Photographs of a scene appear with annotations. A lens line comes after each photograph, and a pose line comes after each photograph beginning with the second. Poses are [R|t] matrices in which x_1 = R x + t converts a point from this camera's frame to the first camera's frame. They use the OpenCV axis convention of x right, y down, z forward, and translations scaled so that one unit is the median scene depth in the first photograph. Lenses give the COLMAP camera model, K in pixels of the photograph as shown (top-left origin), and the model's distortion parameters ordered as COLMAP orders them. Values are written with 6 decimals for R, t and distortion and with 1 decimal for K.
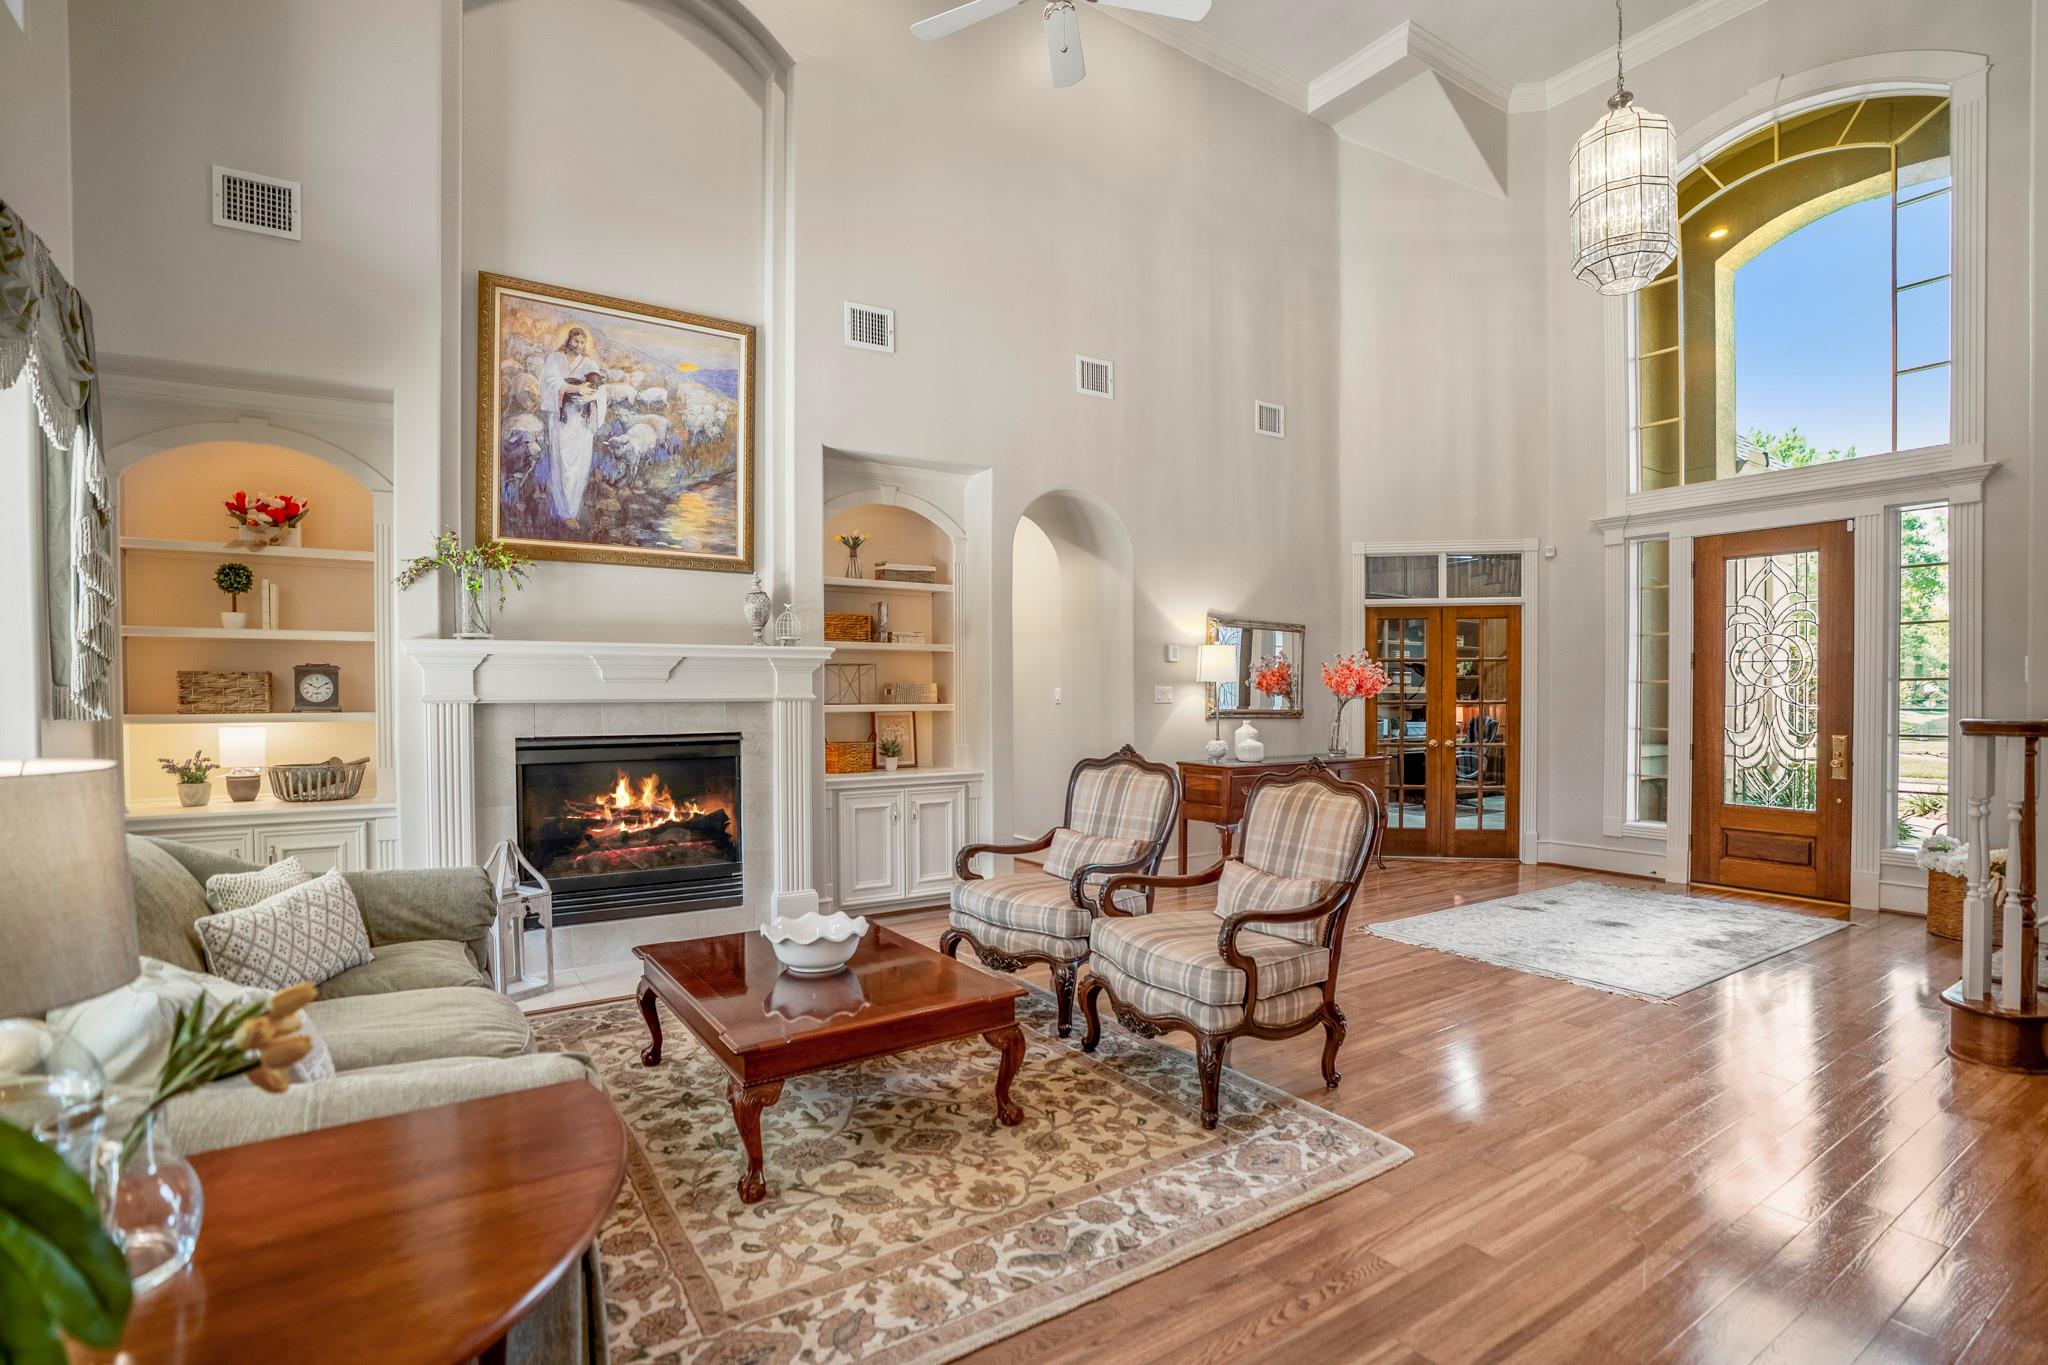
lens RADIAL K [[962.7, 0, 1022.9], [0, 962.7, 689.5], [0, 0, 1]] dist [-0.000232, -0.000197]
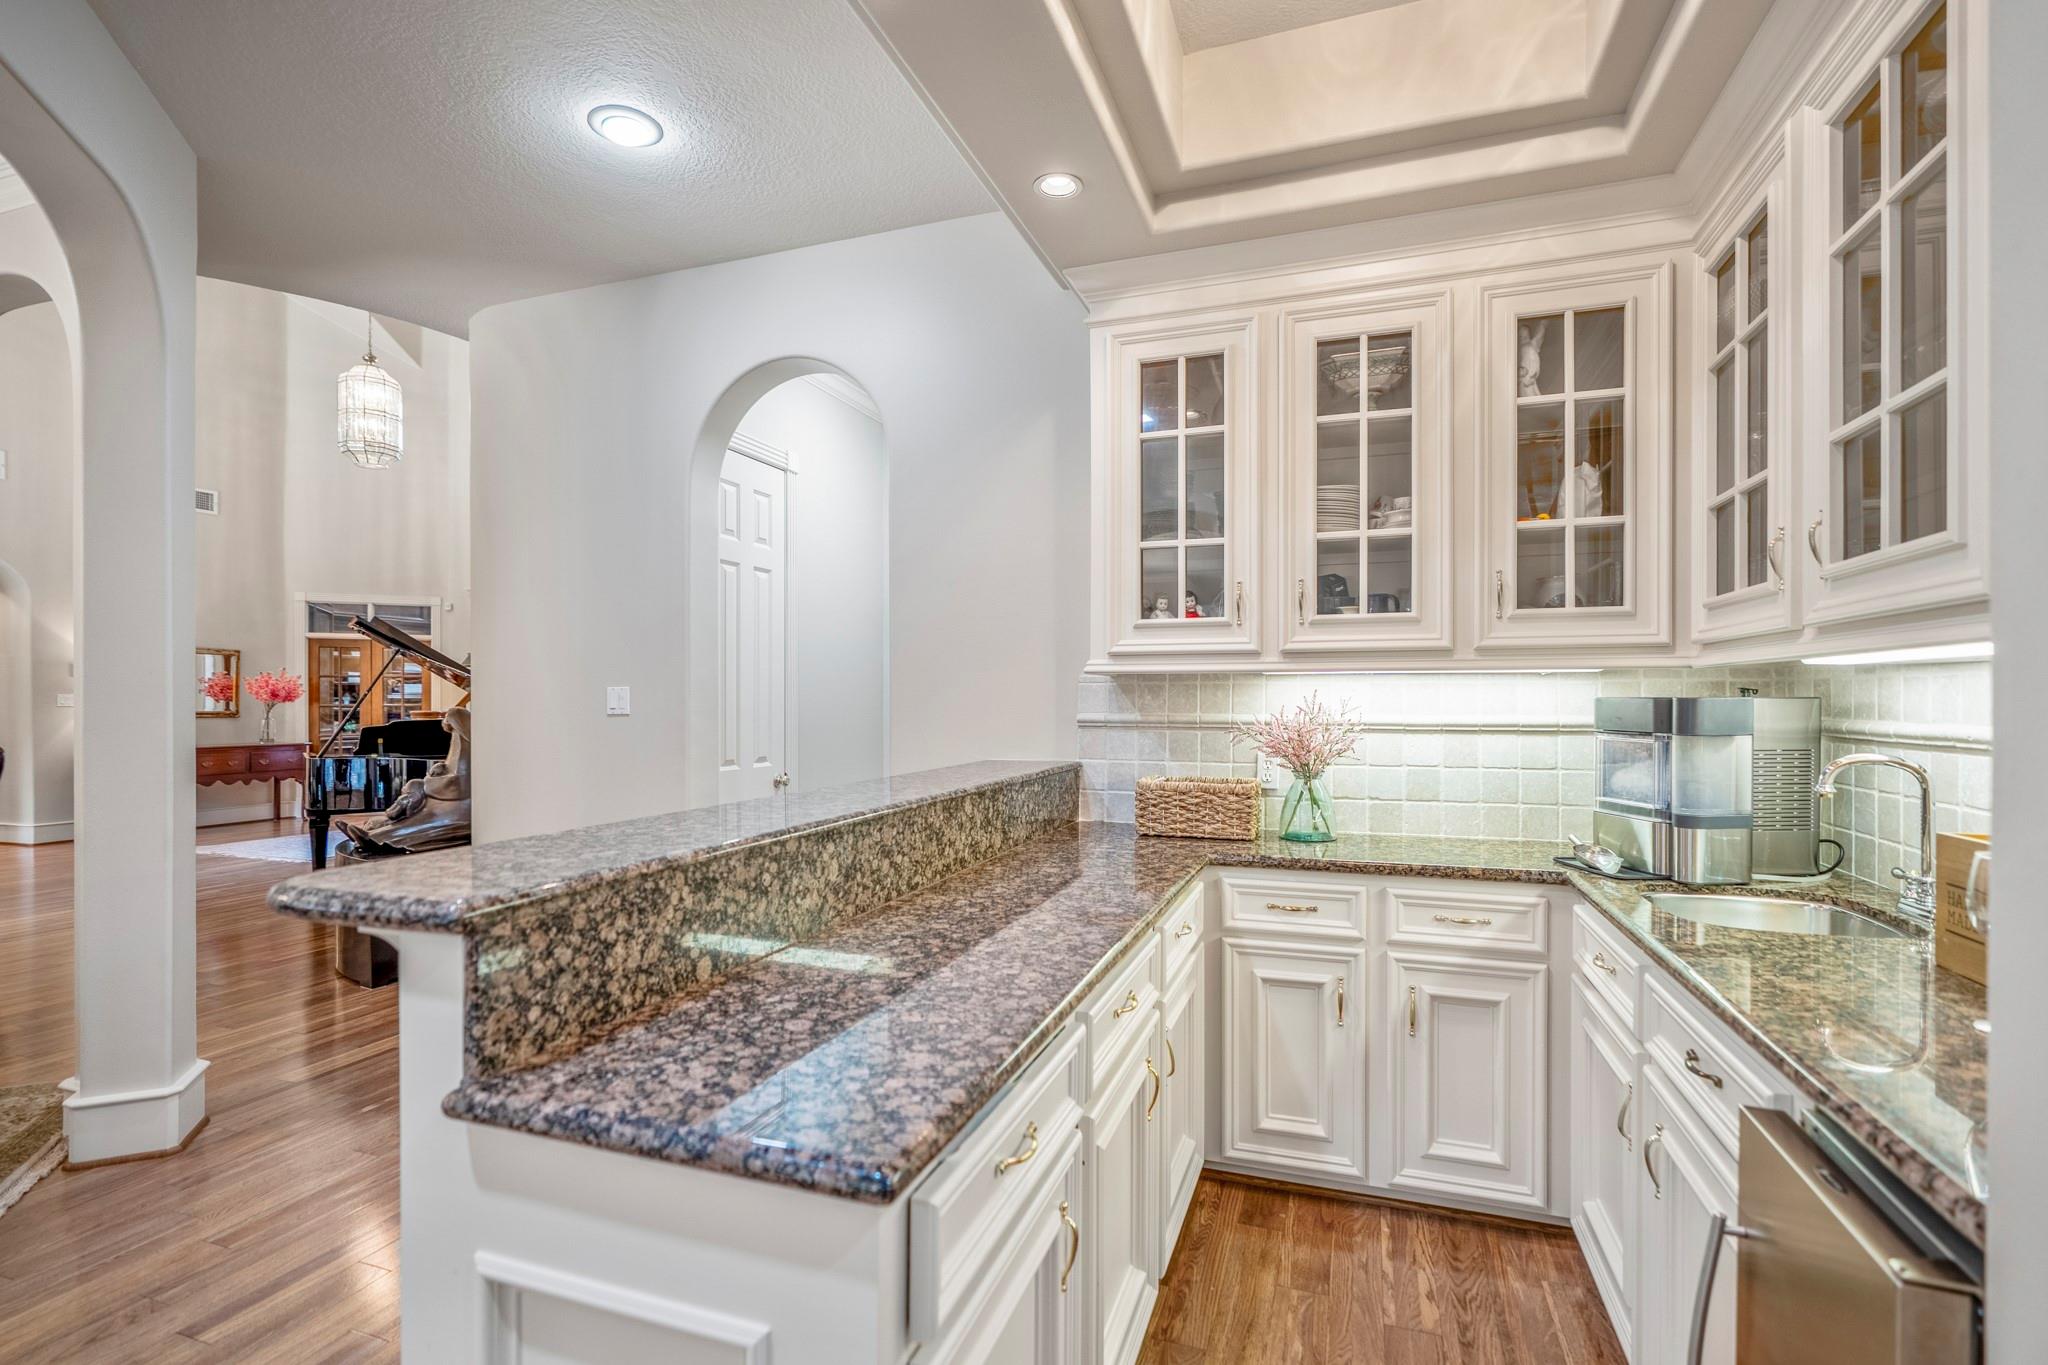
lens RADIAL K [[962.7, 0, 1021.8], [0, 962.7, 696.9], [0, 0, 1]] dist [-0.000232, -0.000197]
pose [[0.810641, 0.000602, 0.585543, 0.393580], [0.000290, 0.999999, -0.001430, 0.003151], [-0.585543, 0.001329, 0.810640, -0.785200]]
